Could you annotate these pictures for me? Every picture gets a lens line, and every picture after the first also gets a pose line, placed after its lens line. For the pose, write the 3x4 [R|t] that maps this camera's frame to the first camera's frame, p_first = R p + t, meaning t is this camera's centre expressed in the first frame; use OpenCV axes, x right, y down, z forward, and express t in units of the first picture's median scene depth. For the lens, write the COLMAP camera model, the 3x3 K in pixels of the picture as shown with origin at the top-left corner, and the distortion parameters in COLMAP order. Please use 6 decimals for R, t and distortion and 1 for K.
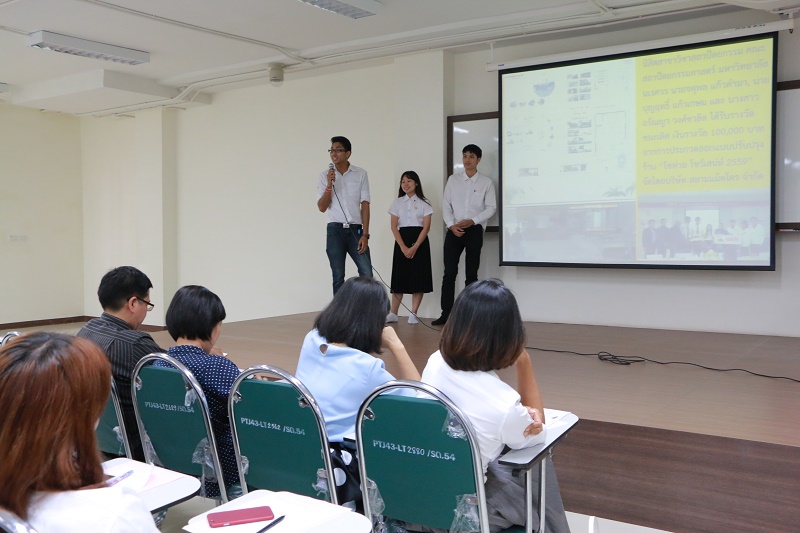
lens RADIAL K [[850.6, 0, 399.7], [0, 850.6, 278.0], [0, 0, 1]] dist [-0.020349, -0.018100]
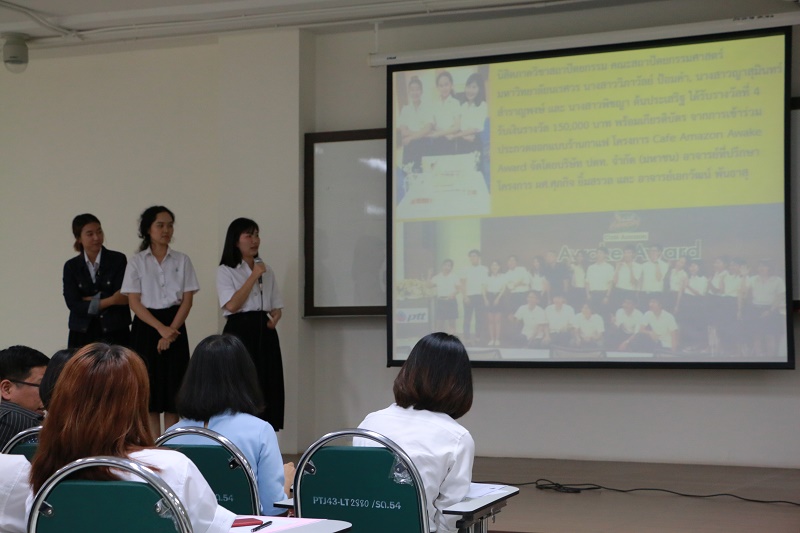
lens RADIAL K [[1549.6, 0, 419.0], [0, 1549.6, 265.4], [0, 0, 1]] dist [0.359416, 0.047461]
pose [[0.988447, 0.011712, 0.151111, -0.052869], [0.002437, 0.995653, -0.093112, 0.026923], [-0.151544, 0.092405, 0.984122, -0.229330]]
